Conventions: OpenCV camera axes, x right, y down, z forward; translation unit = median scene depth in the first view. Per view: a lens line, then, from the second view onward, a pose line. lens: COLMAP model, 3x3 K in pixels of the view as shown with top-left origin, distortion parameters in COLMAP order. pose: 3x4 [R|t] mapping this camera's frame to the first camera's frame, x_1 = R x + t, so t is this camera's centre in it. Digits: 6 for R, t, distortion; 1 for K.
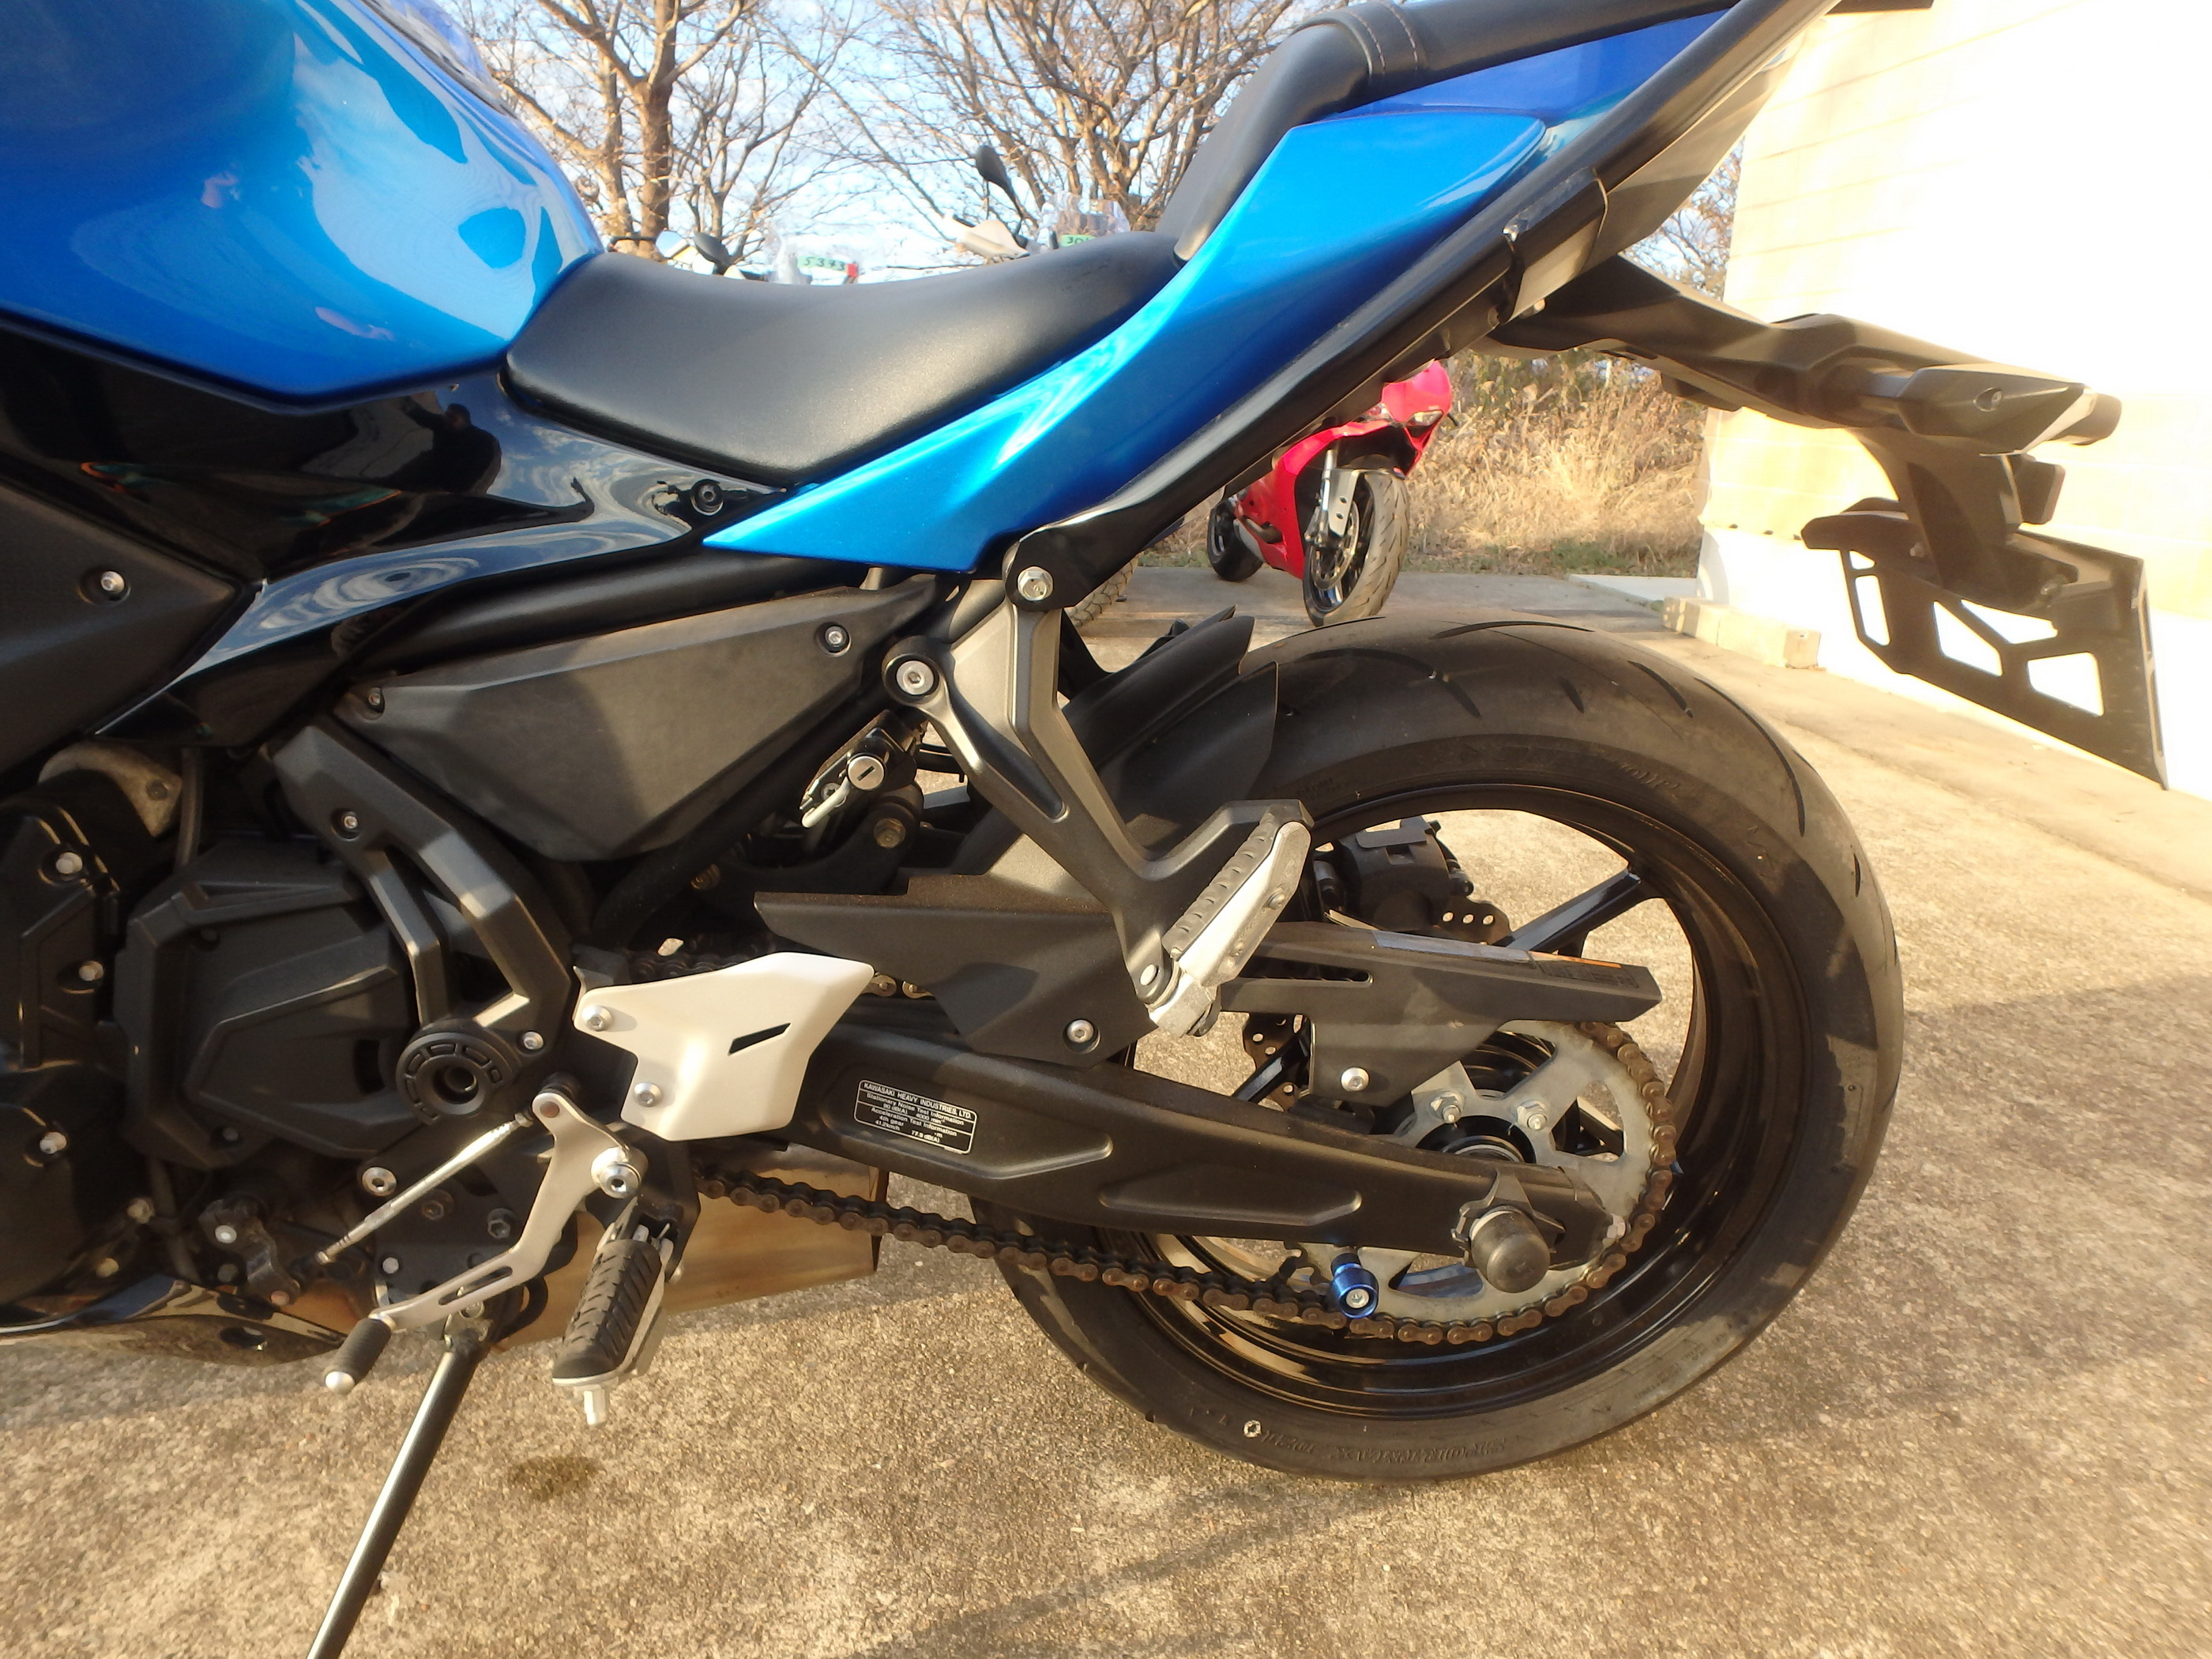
lens RADIAL K [[1386.4, 0, 1136.2], [0, 1386.4, 825.7], [0, 0, 1]] dist [-0.044149, 0.008502]
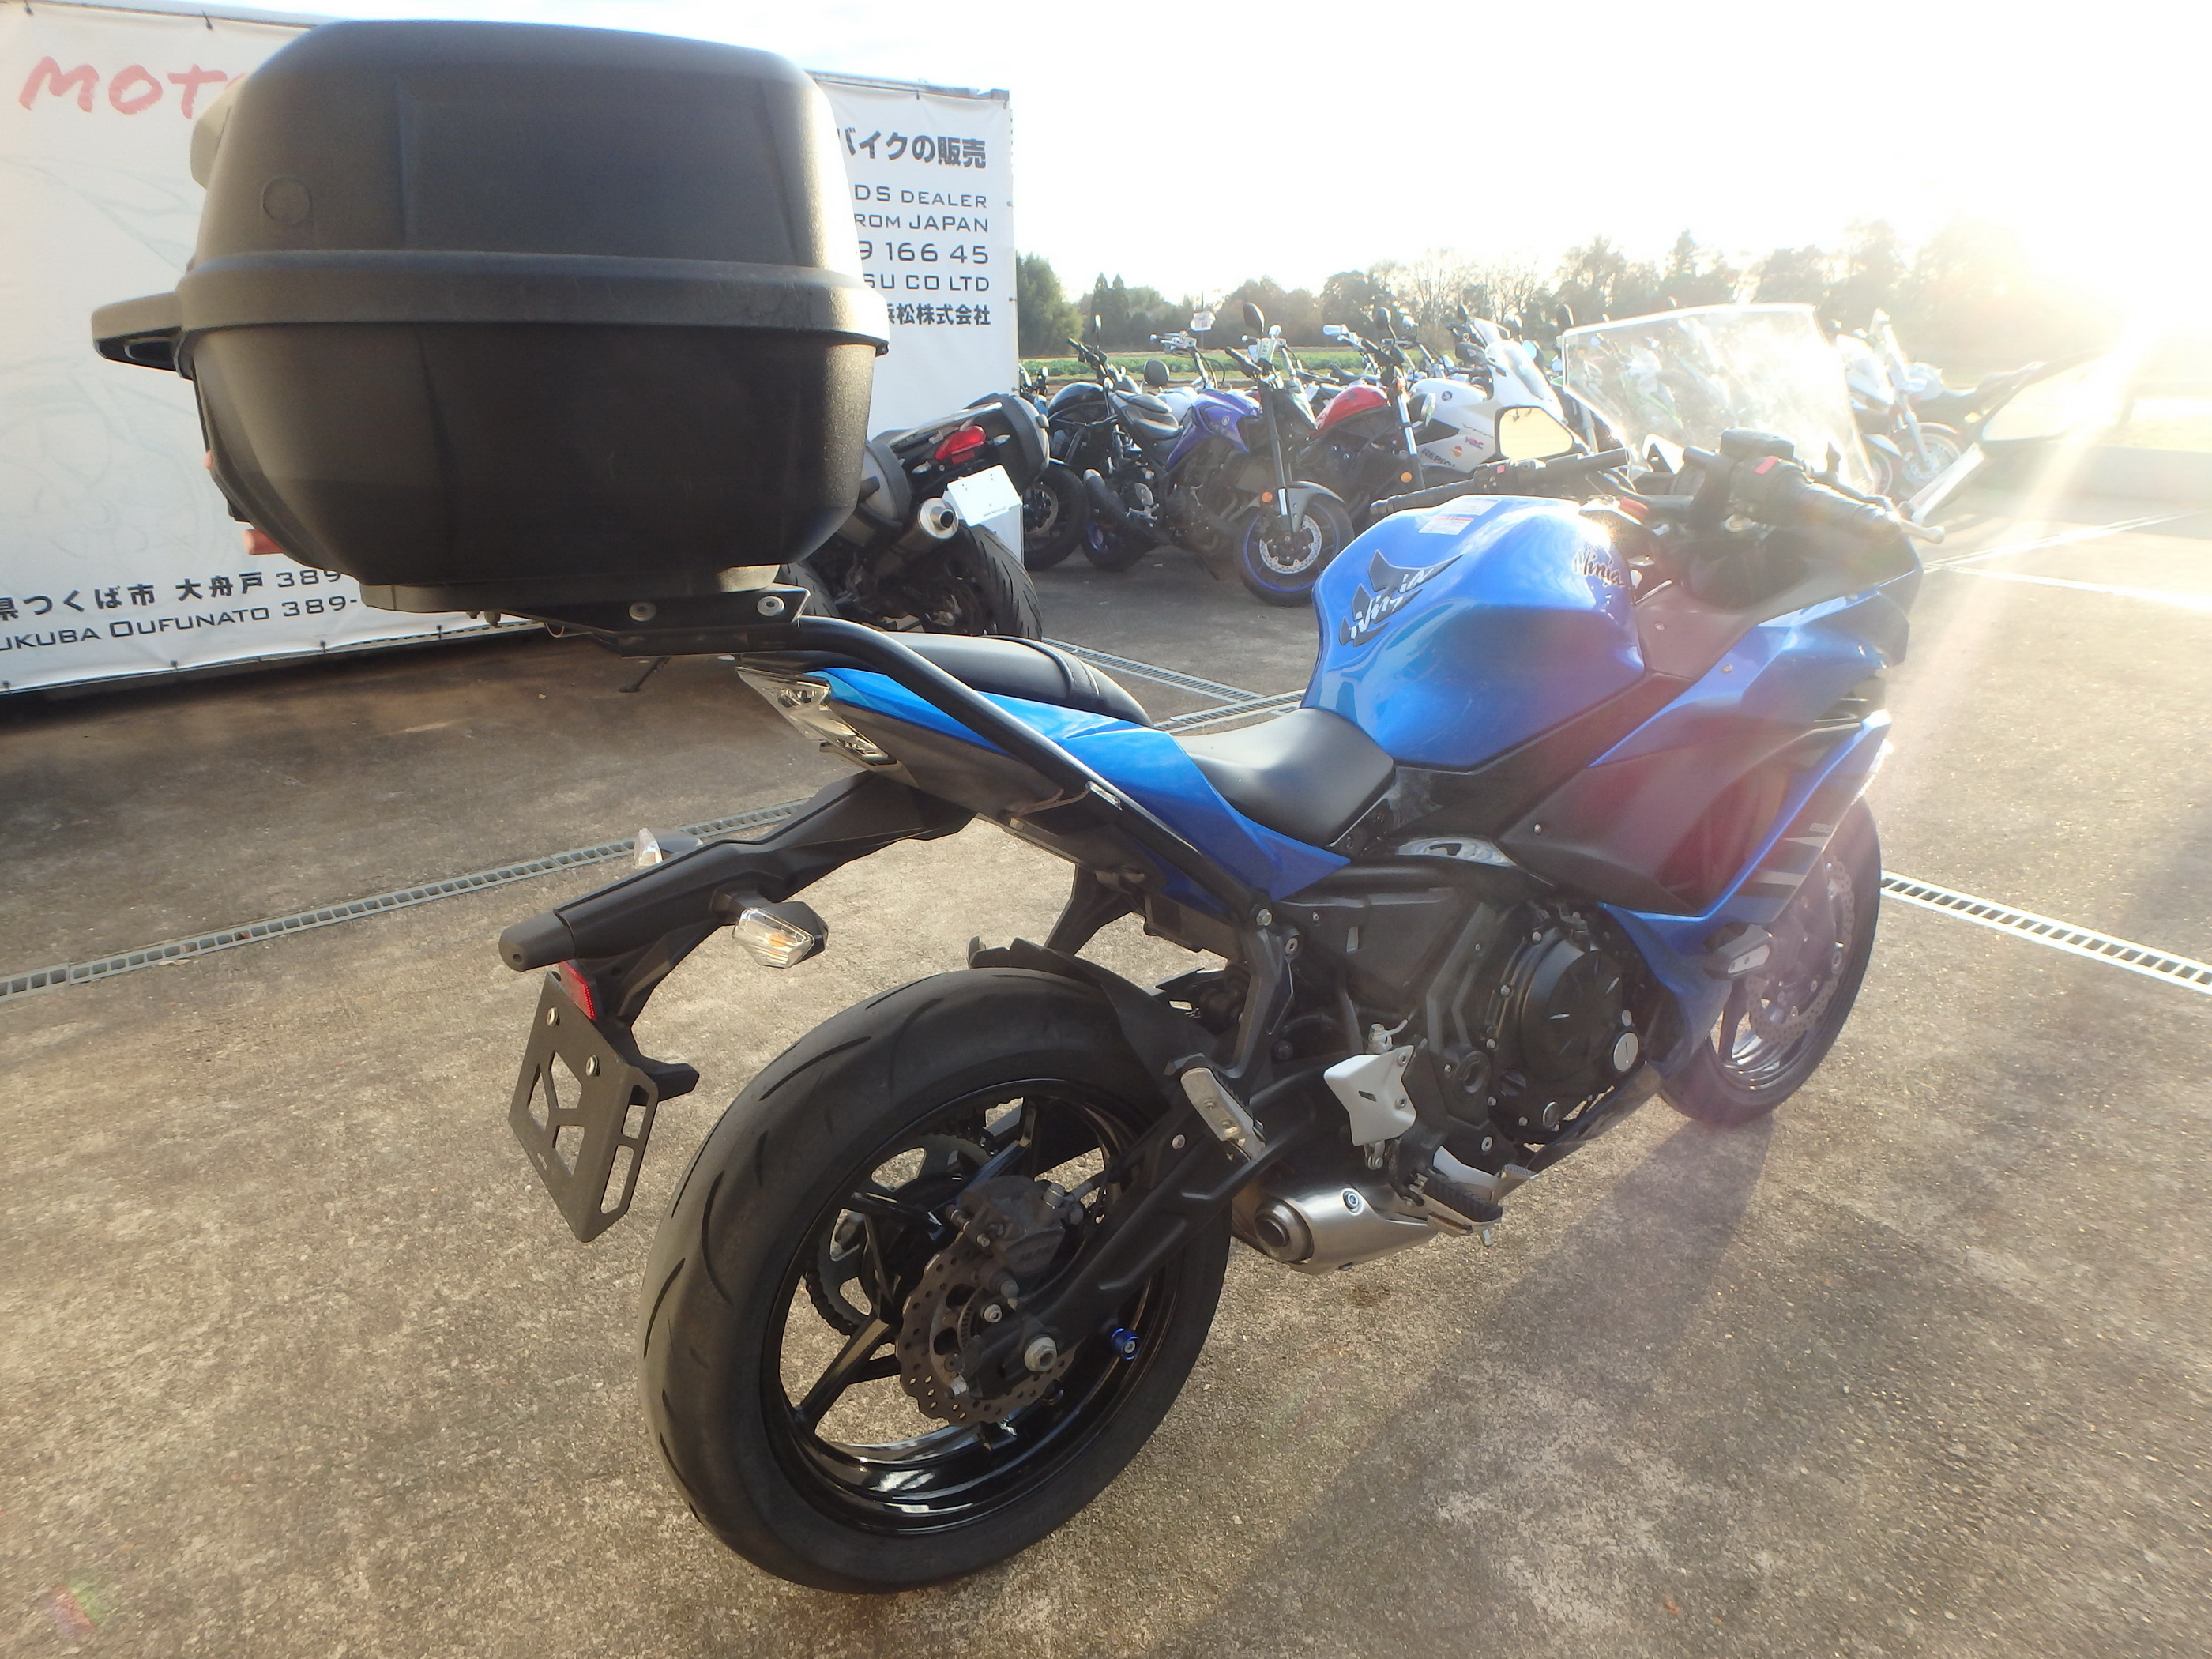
lens RADIAL K [[1386.4, 0, 1109.9], [0, 1386.4, 810.2], [0, 0, 1]] dist [-0.044149, 0.008502]
pose [[-0.858567, 0.160401, -0.486964, 0.774307], [-0.158440, 0.820303, 0.549544, -1.174883], [0.487606, 0.548975, -0.678872, 1.952716]]
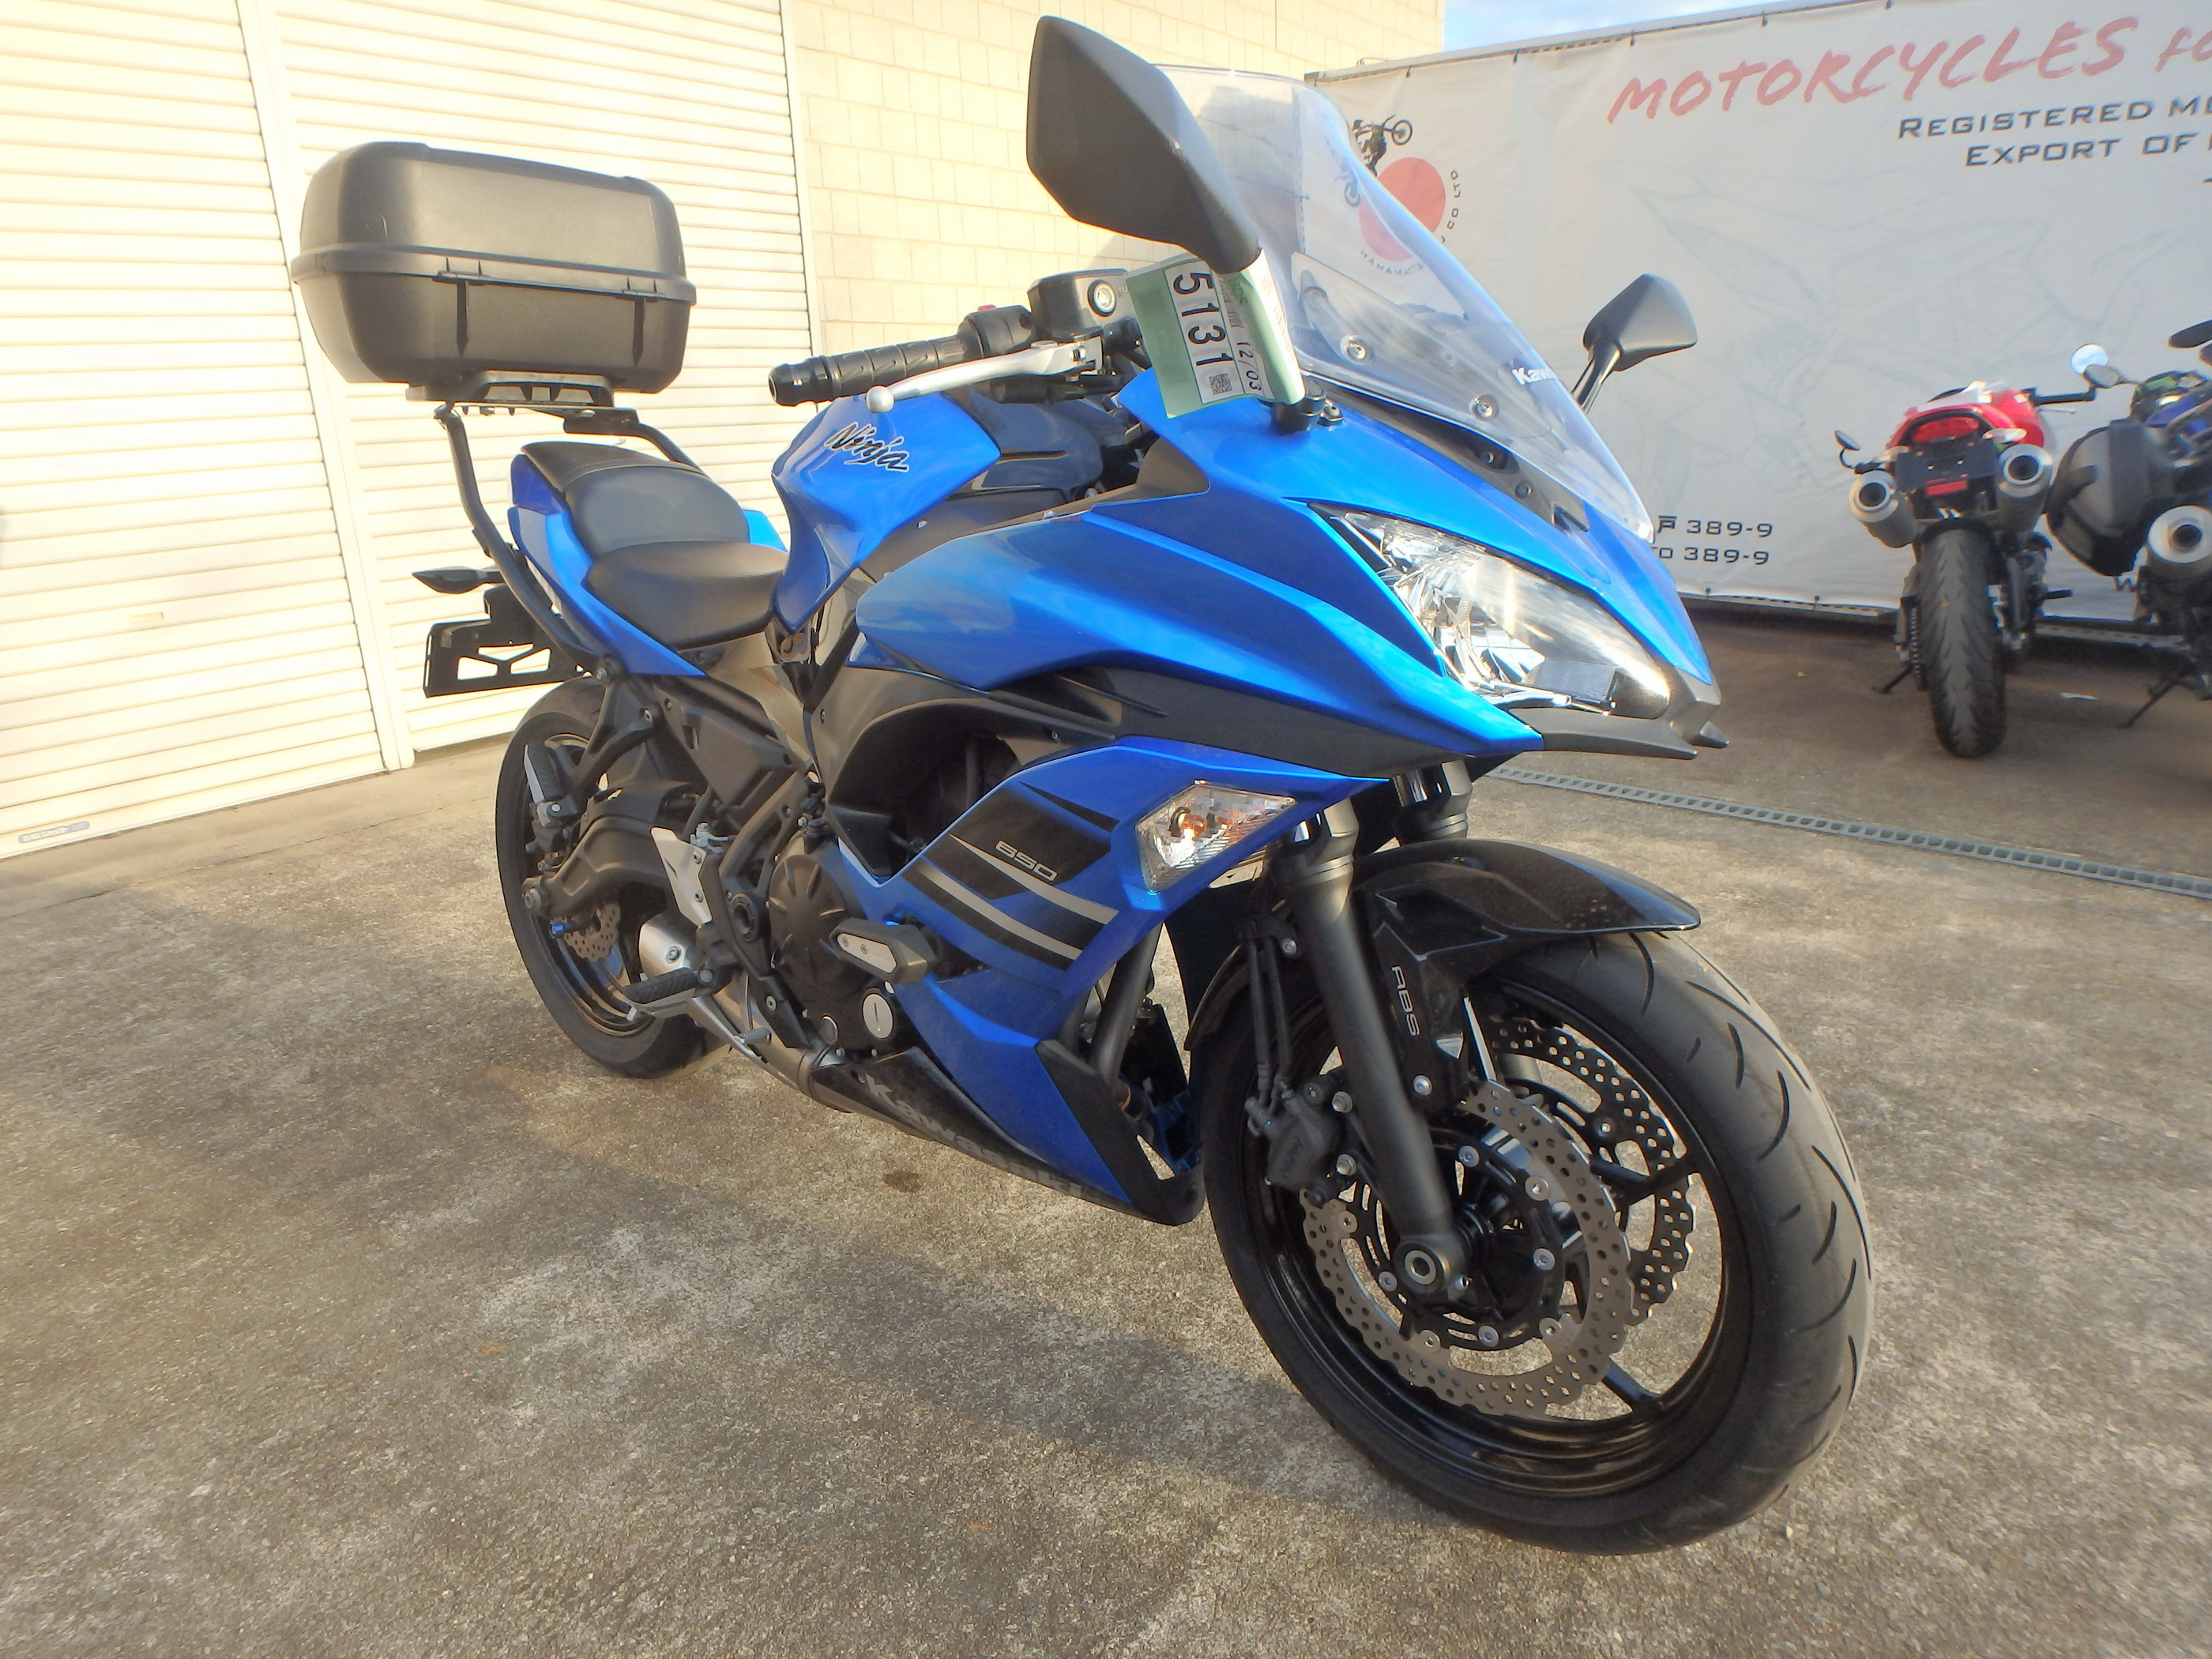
lens RADIAL K [[1386.4, 0, 1115.6], [0, 1386.4, 824.2], [0, 0, 1]] dist [-0.044149, 0.008502]
pose [[-0.706388, -0.216575, 0.673877, -2.032226], [0.225465, 0.833604, 0.504252, -0.931199], [-0.670955, 0.508133, -0.540018, 1.773823]]
